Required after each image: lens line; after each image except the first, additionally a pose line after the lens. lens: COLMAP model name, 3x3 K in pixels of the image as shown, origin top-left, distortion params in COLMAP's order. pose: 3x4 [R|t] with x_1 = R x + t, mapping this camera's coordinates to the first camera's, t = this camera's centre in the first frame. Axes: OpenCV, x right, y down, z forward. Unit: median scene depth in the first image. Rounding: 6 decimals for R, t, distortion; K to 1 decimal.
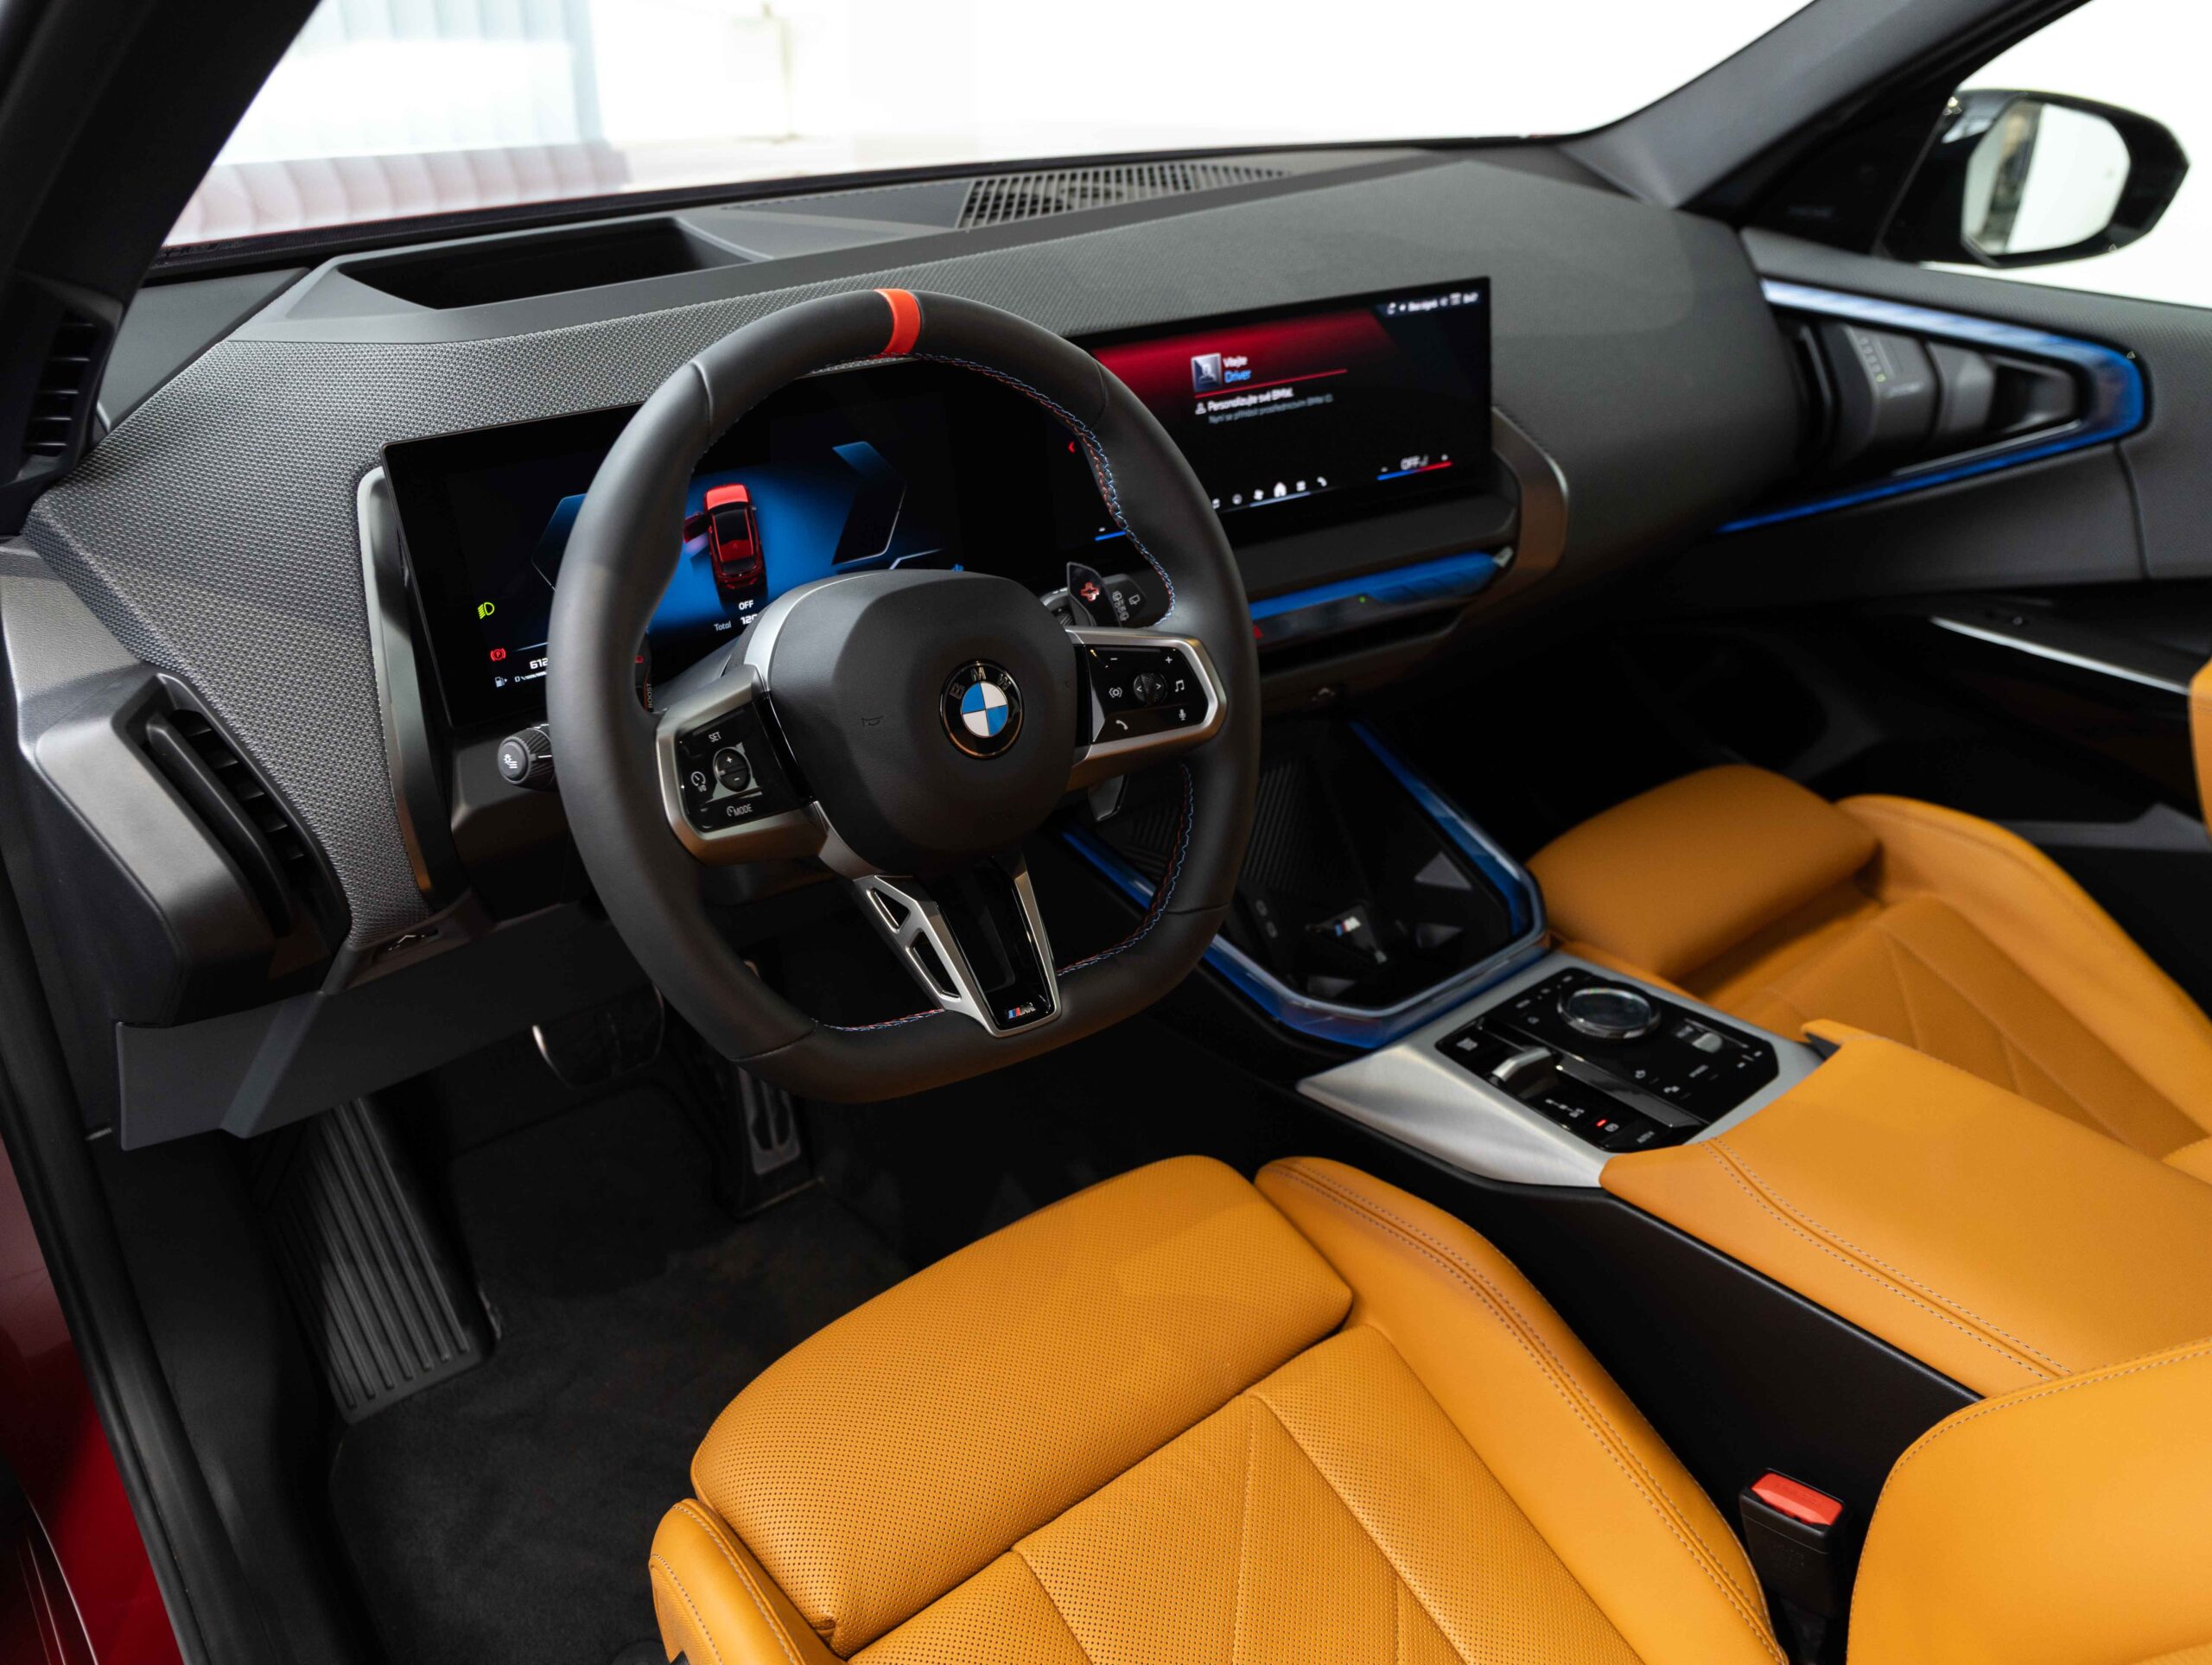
lens RADIAL K [[1630.1, 0, 1085.8], [0, 1630.1, 837.5], [0, 0, 1]] dist [-0.009145, -0.011463]
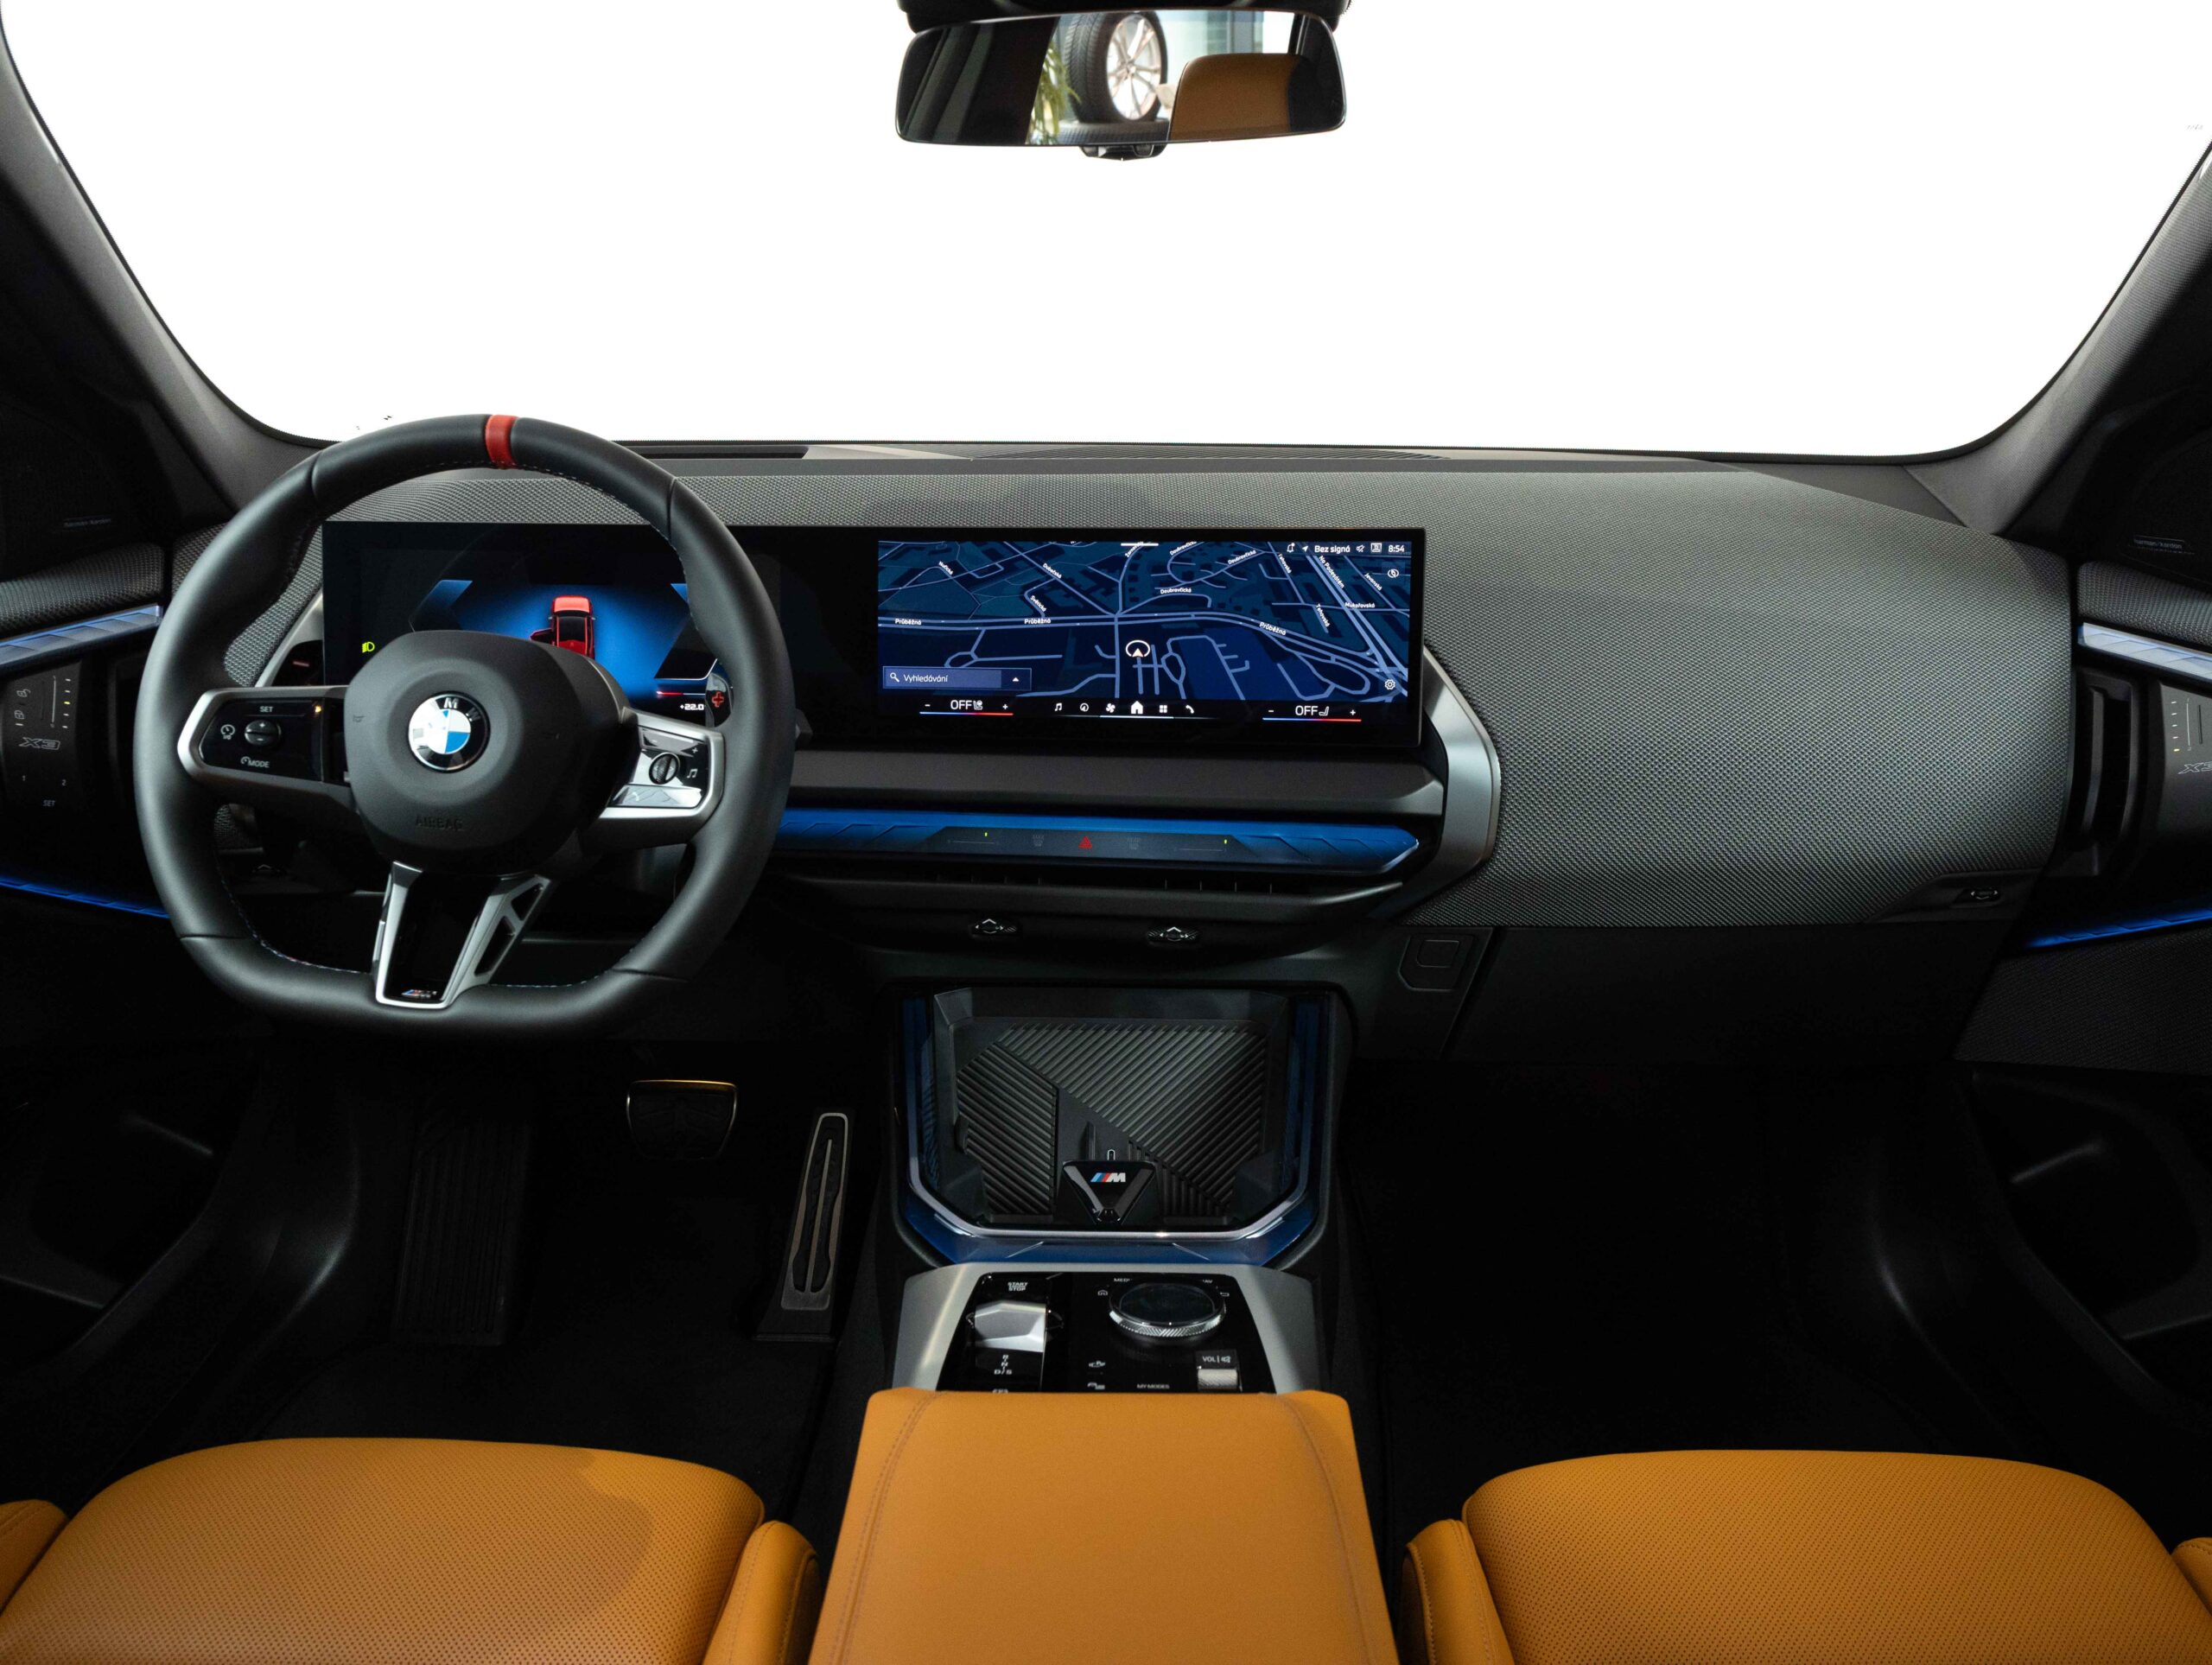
lens RADIAL K [[1630.1, 0, 1096.4], [0, 1630.1, 827.6], [0, 0, 1]] dist [-0.009145, -0.011463]
pose [[0.774975, 0.158057, -0.611908, 0.587670], [-0.314127, 0.936486, -0.155942, 0.013891], [0.548395, 0.313068, 0.775404, 0.197261]]
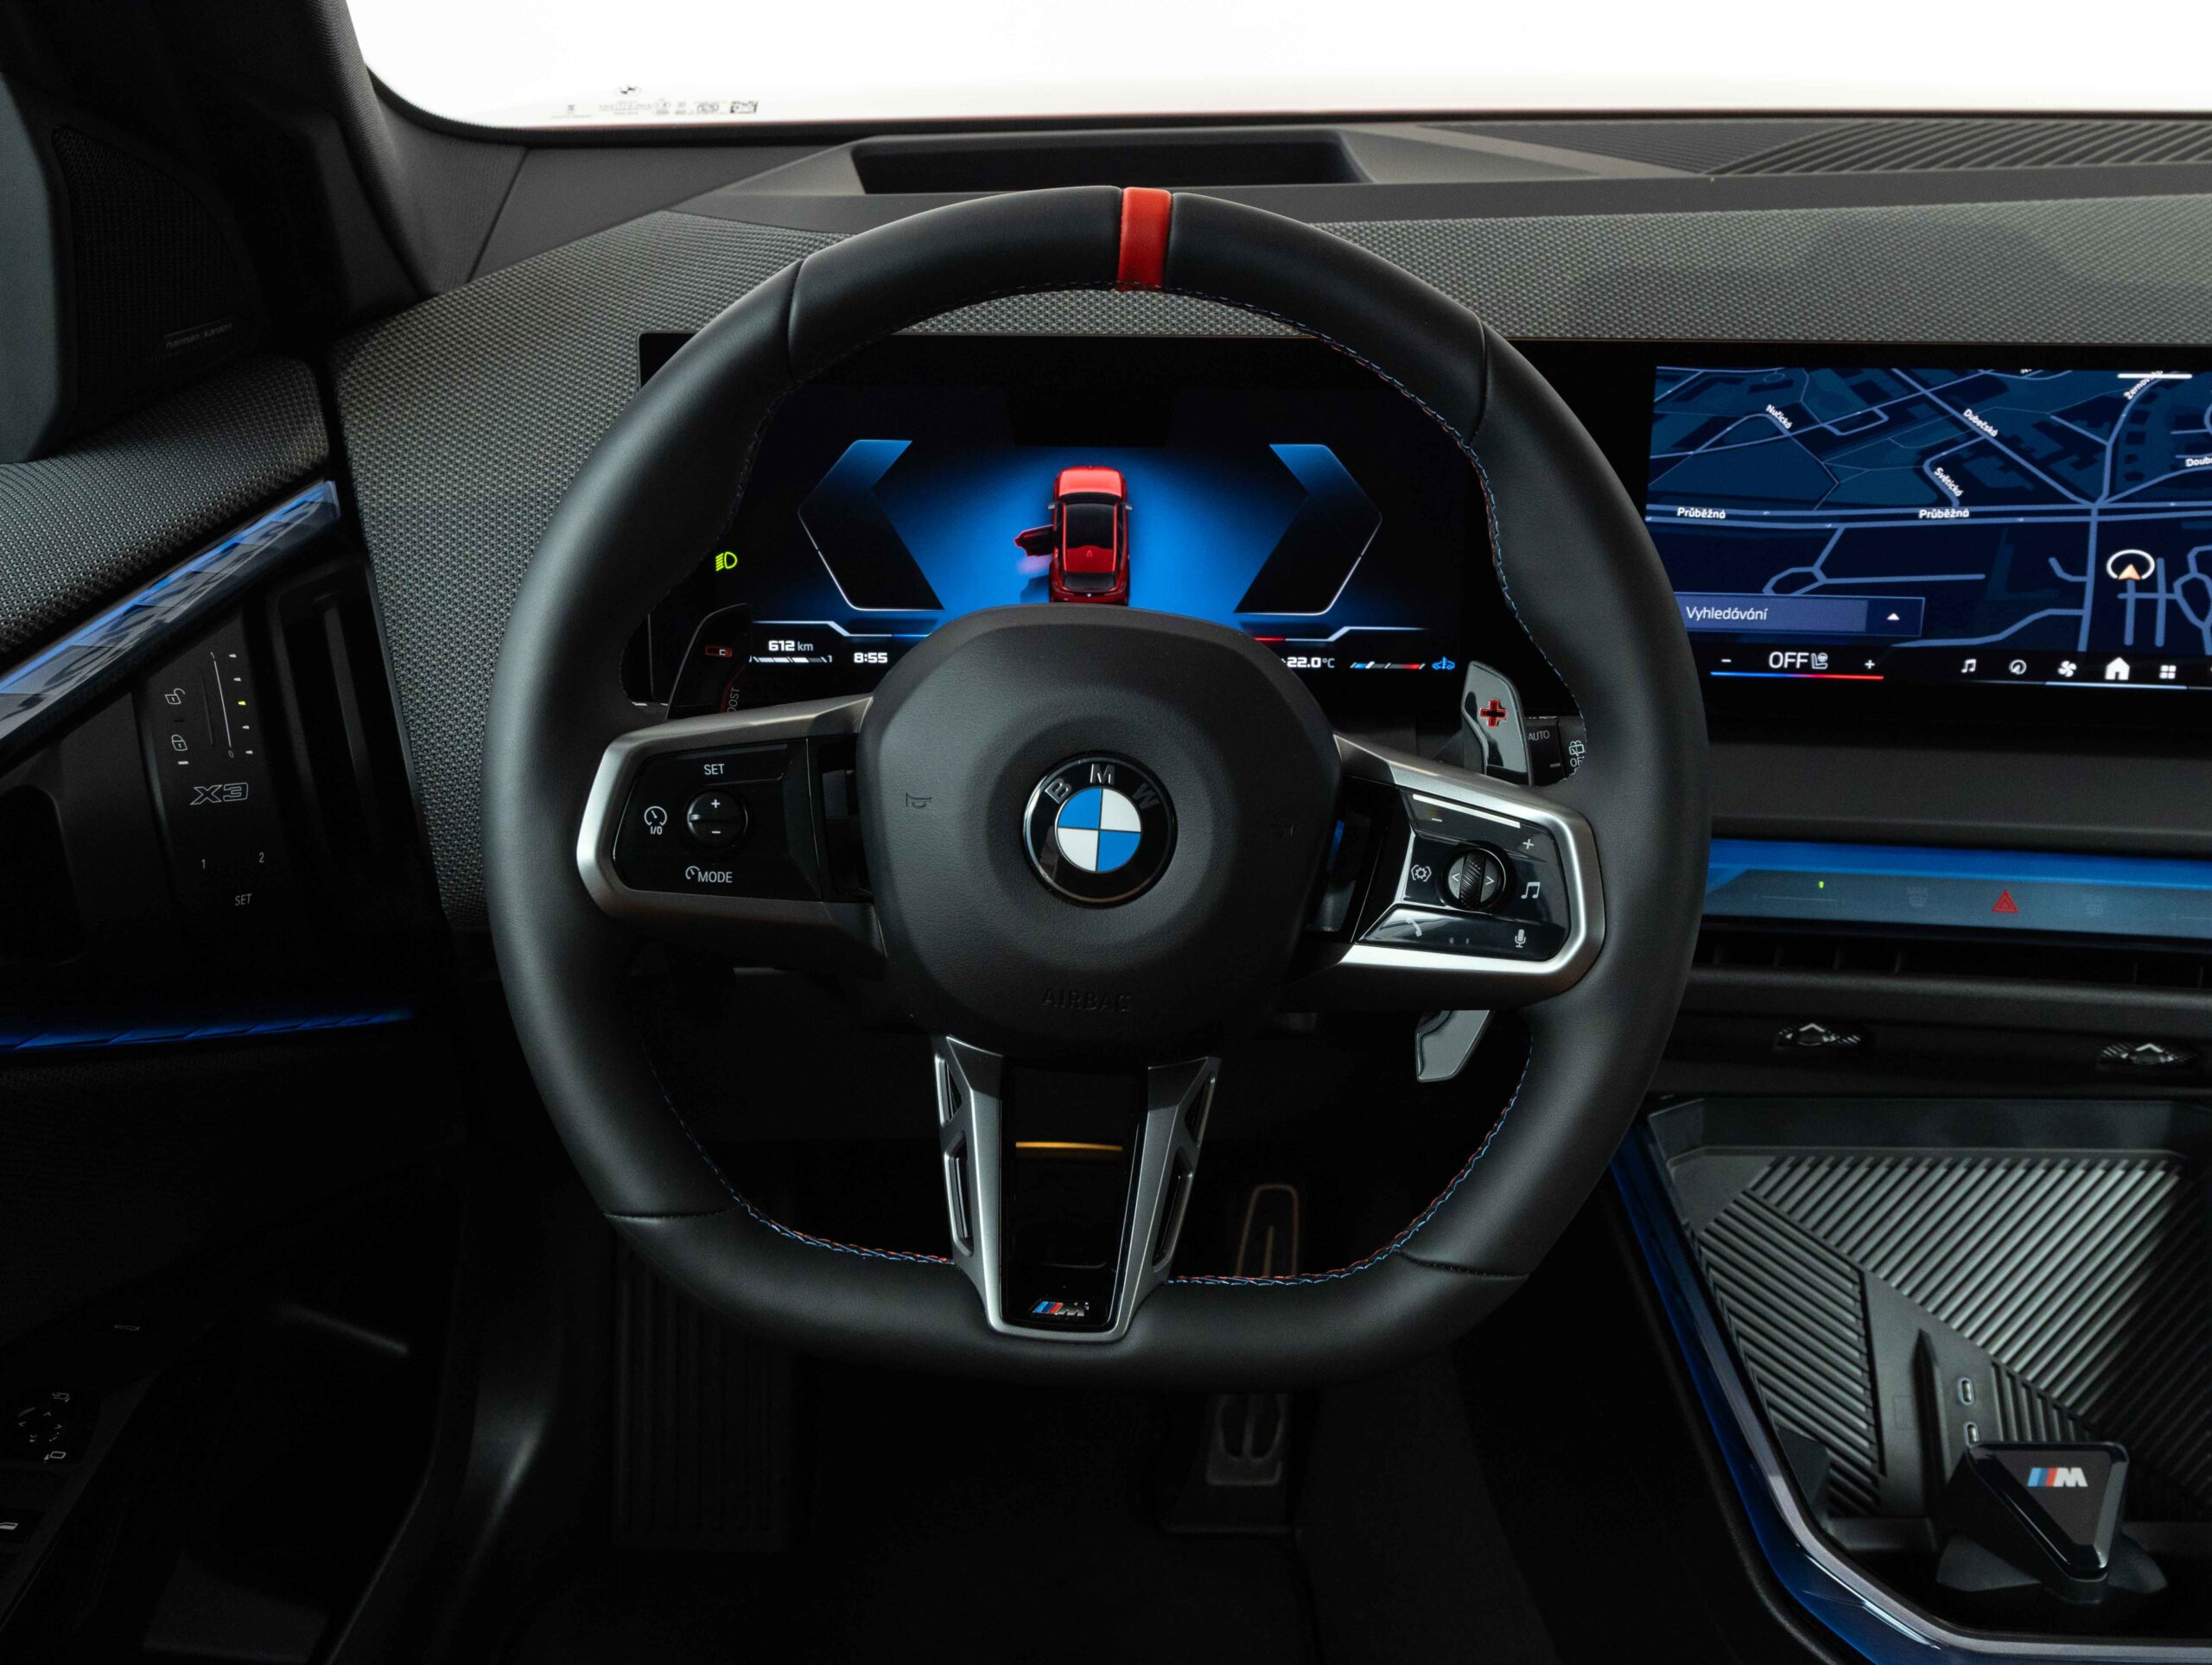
lens RADIAL K [[2170.1, 0, 1104.8], [0, 2170.1, 831.5], [0, 0, 1]] dist [0.022725, 0.000000]
pose [[0.784190, 0.247655, -0.568958, 0.234073], [-0.305502, 0.952169, -0.006612, -0.040602], [0.540107, 0.179003, 0.822340, 0.170496]]
